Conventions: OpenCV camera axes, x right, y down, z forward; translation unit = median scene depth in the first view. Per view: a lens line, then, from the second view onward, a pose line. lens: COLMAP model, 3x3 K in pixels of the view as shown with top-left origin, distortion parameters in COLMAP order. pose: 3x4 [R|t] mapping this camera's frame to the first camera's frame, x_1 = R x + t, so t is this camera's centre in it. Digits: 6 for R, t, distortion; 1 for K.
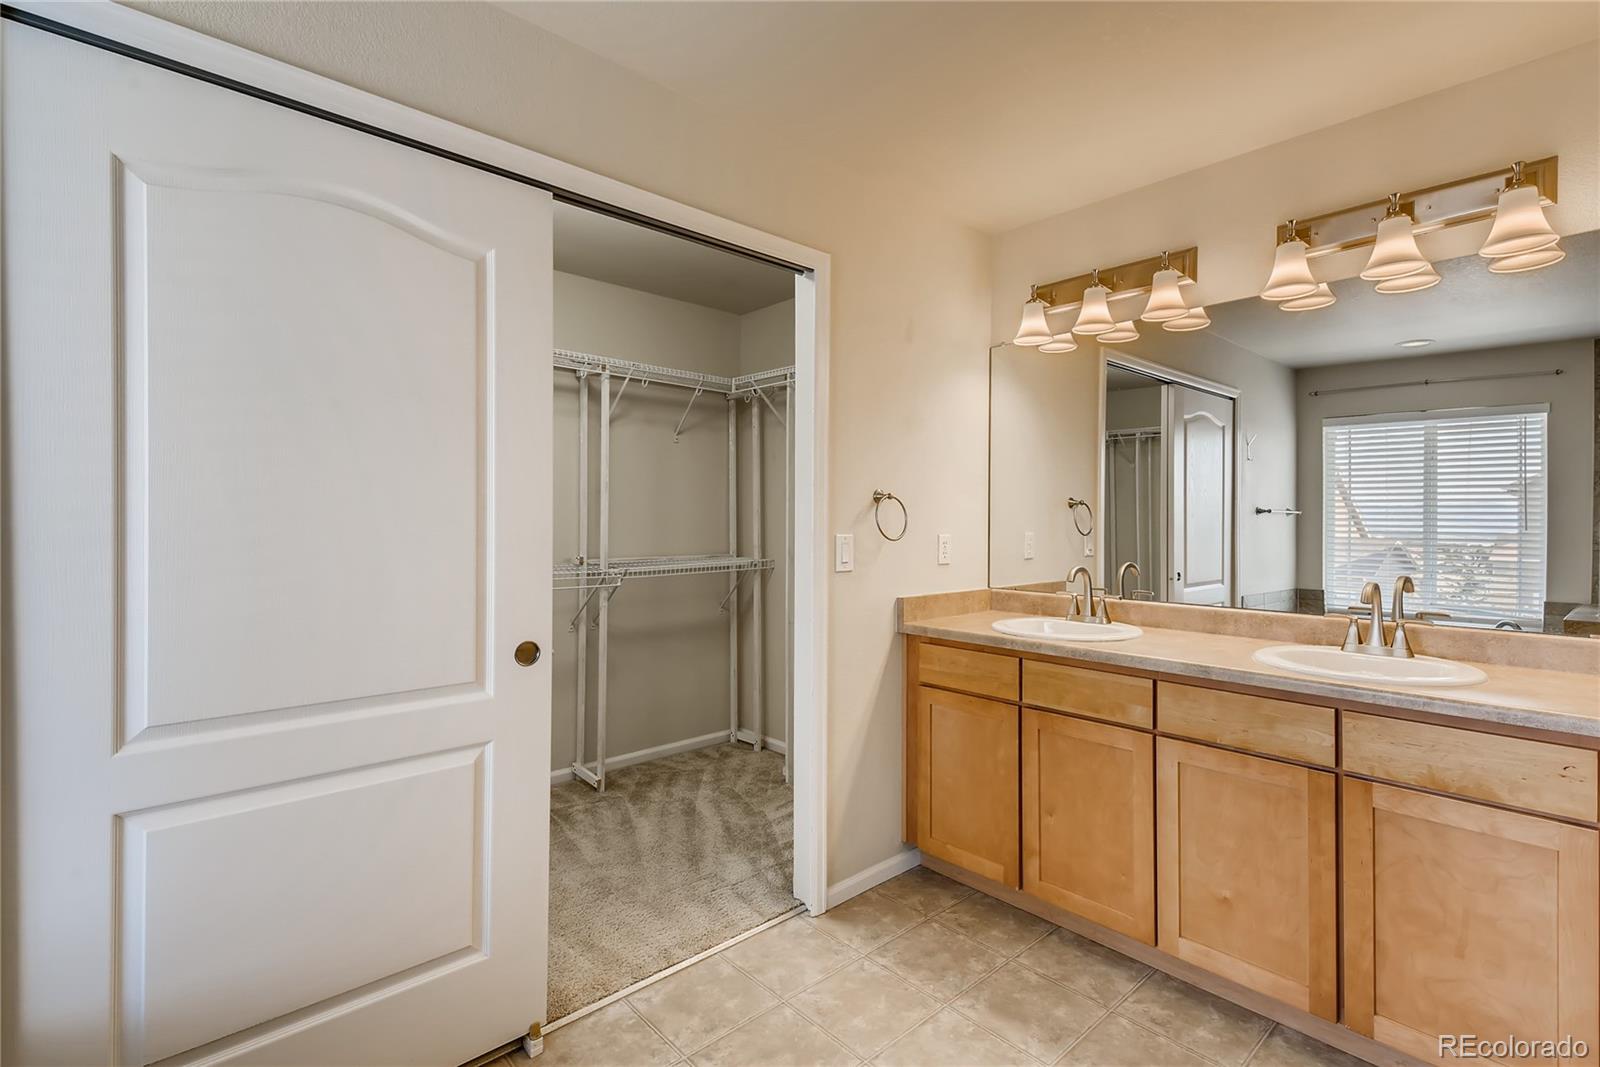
lens RADIAL K [[748.3, 0, 803.2], [0, 748.3, 522.8], [0, 0, 1]] dist [0.014052, -0.000742]
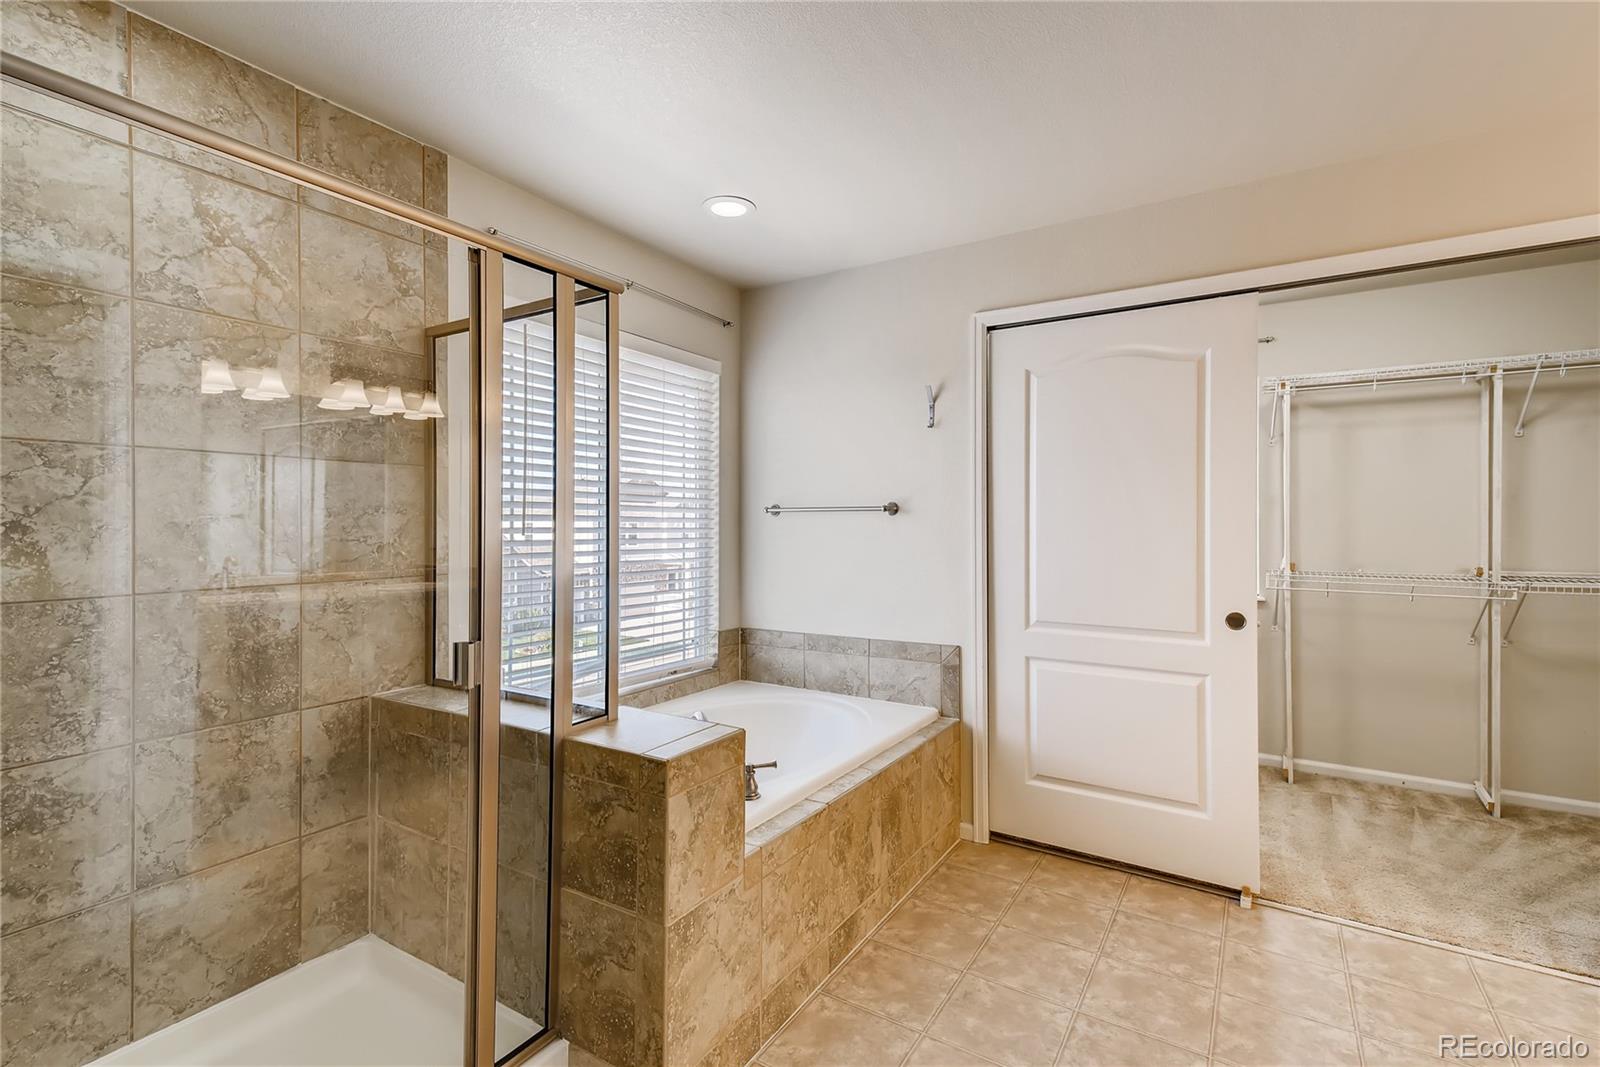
lens RADIAL K [[748.3, 0, 798.5], [0, 748.3, 526.3], [0, 0, 1]] dist [0.014052, -0.000742]
pose [[0.251922, 0.002005, -0.967745, 0.527116], [-0.006989, 0.999976, 0.000252, -0.001222], [0.967722, 0.006700, 0.251930, -0.111751]]
